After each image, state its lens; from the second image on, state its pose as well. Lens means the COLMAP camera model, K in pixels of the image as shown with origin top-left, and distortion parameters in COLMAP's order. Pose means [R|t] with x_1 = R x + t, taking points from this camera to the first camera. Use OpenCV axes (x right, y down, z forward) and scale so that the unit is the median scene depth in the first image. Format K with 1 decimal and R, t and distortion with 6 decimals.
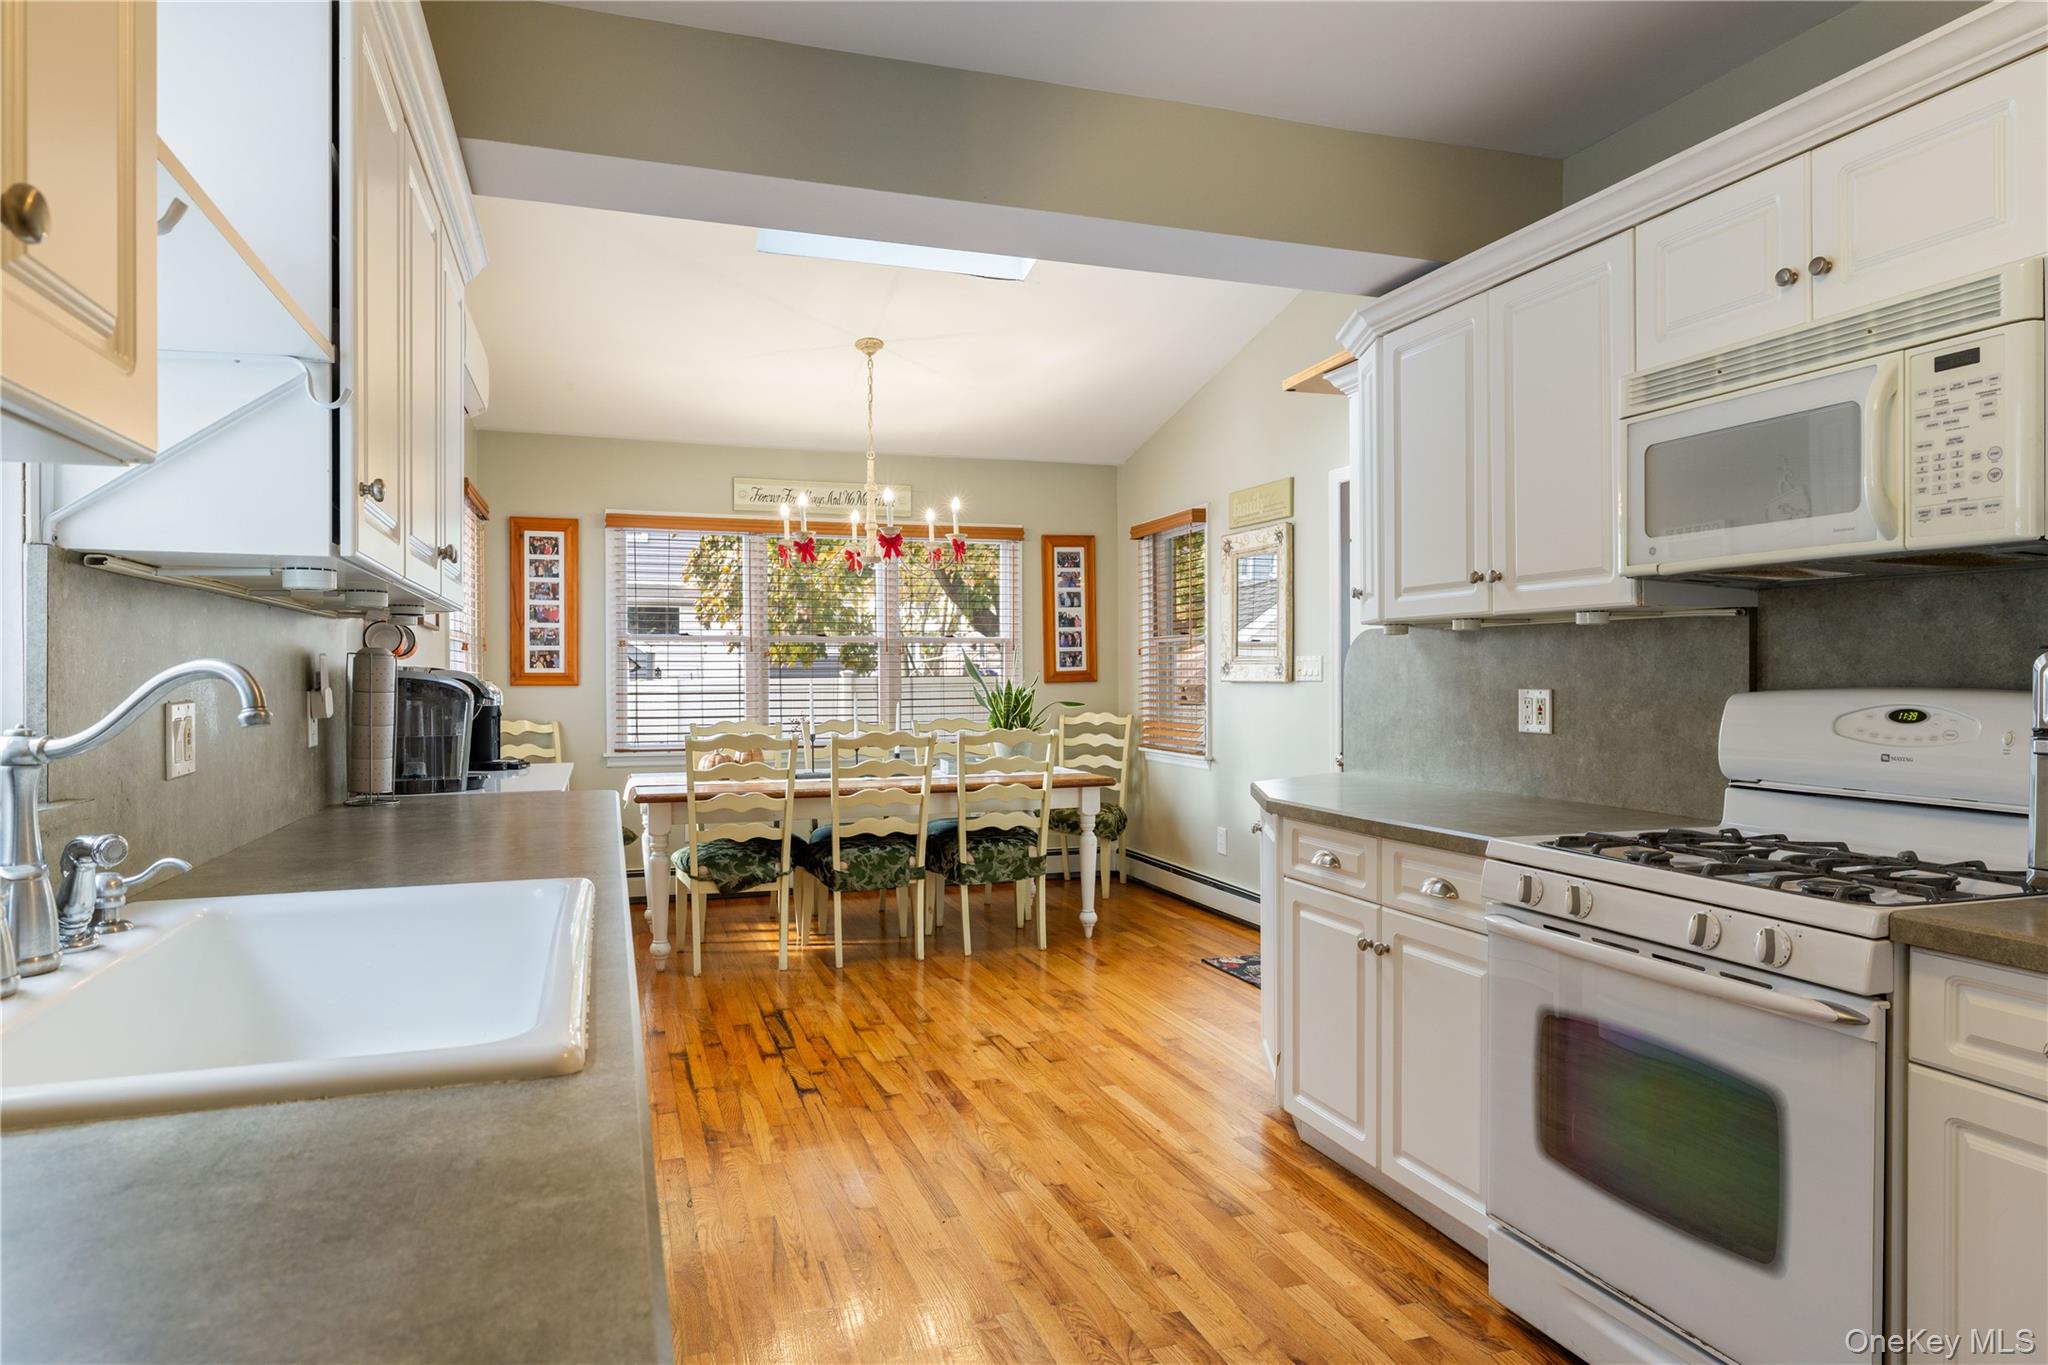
lens RADIAL K [[1232.0, 0, 1027.5], [0, 1232.0, 680.2], [0, 0, 1]] dist [0.005194, -0.000092]
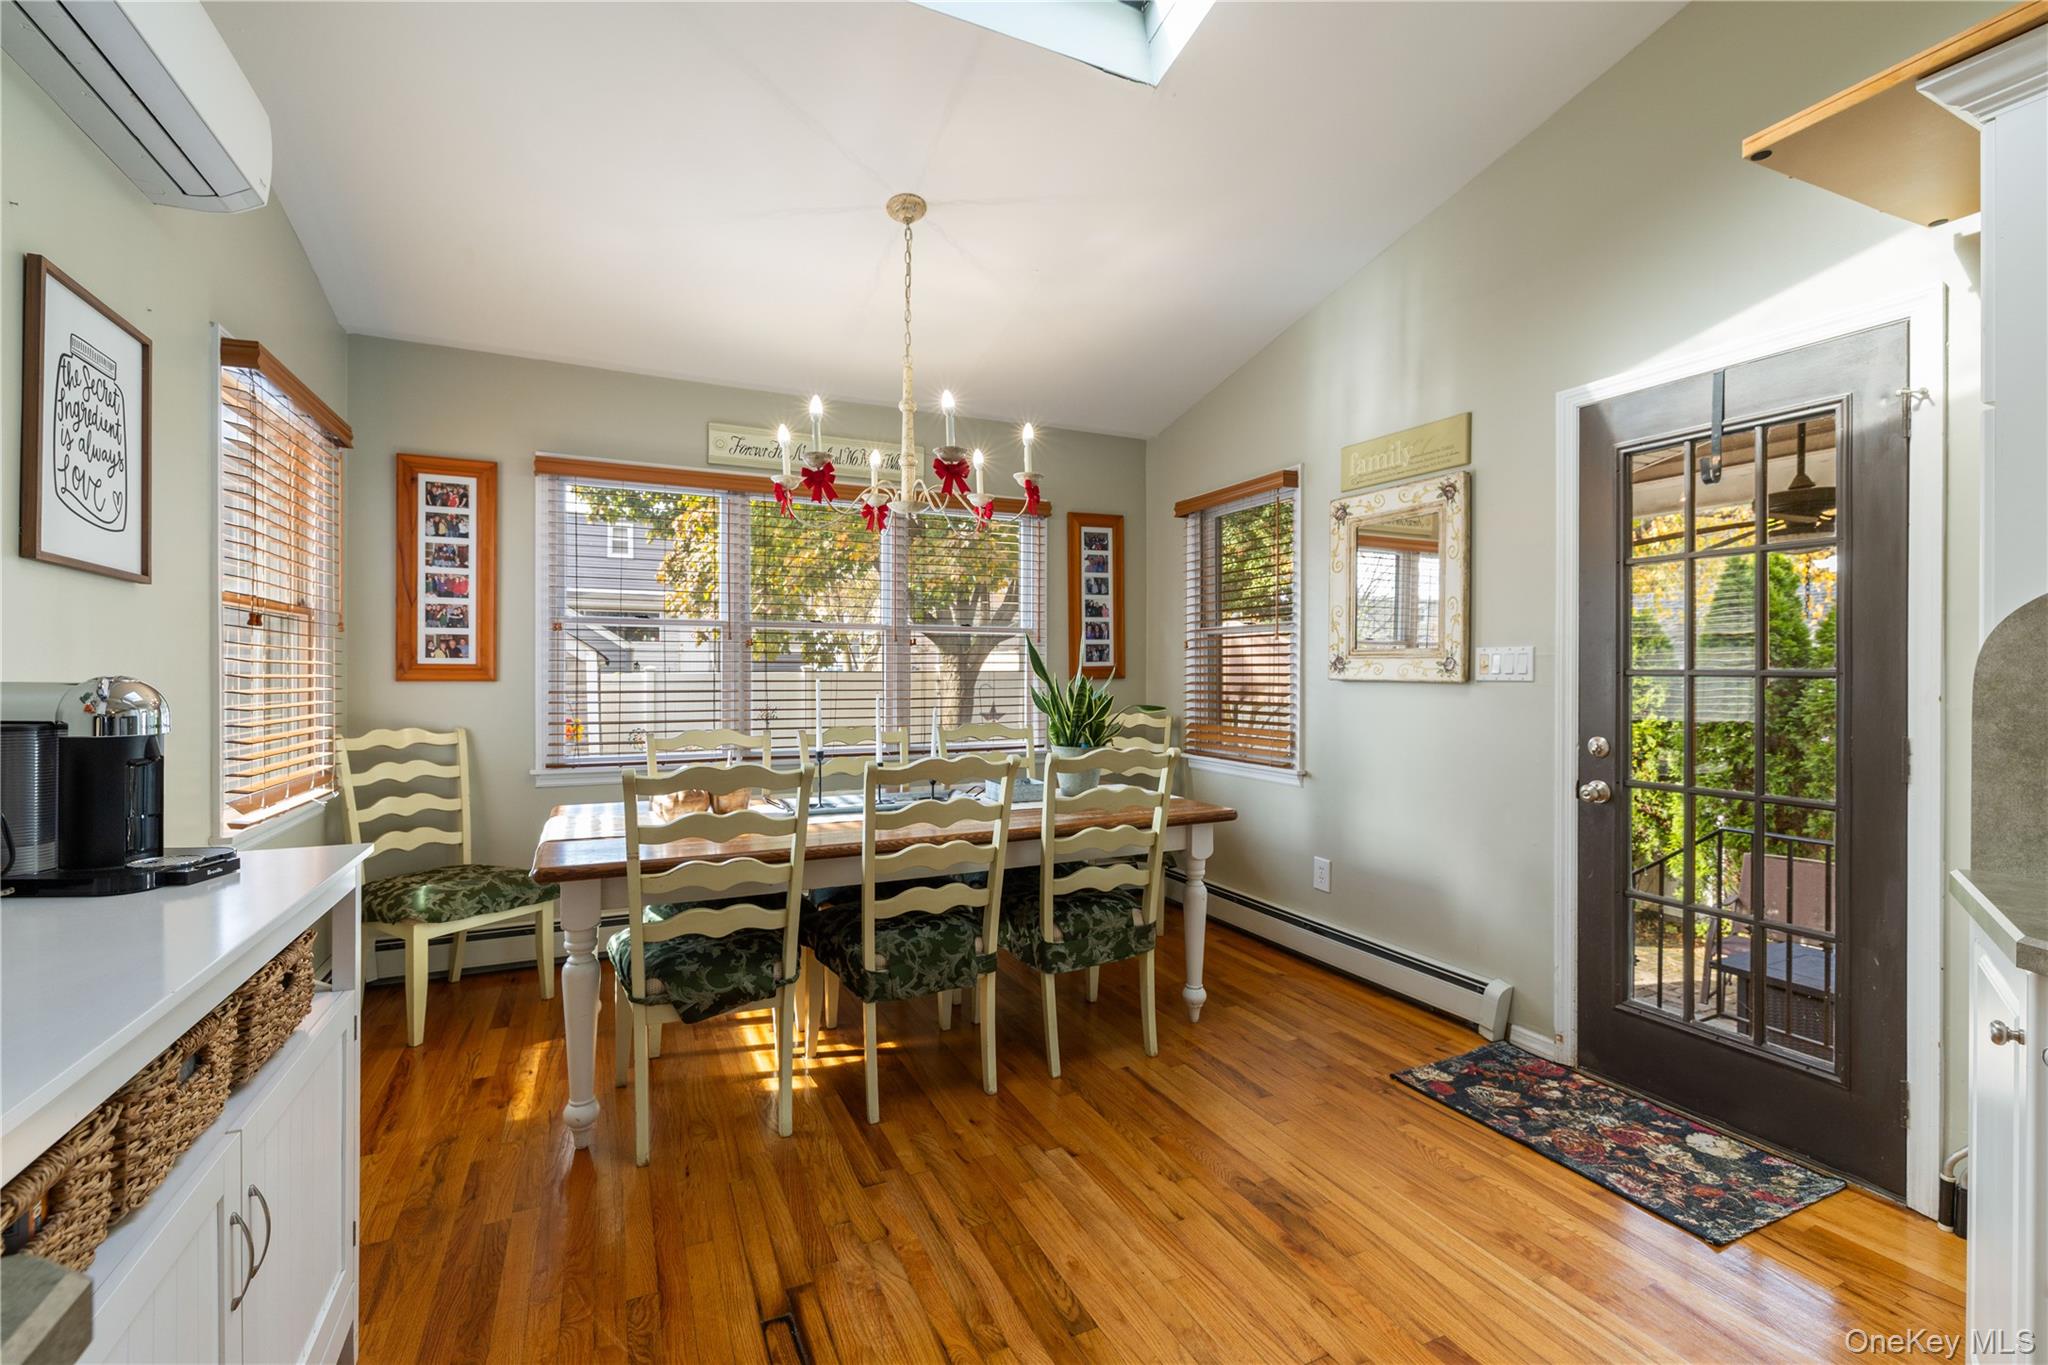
lens RADIAL K [[885.8, 0, 1026.6], [0, 885.8, 670.9], [0, 0, 1]] dist [-0.000579, 0.000966]
pose [[0.993461, 0.005630, 0.114032, -0.103339], [-0.005191, 0.999978, -0.004146, -0.001411], [-0.114053, 0.003527, 0.993468, 0.428890]]
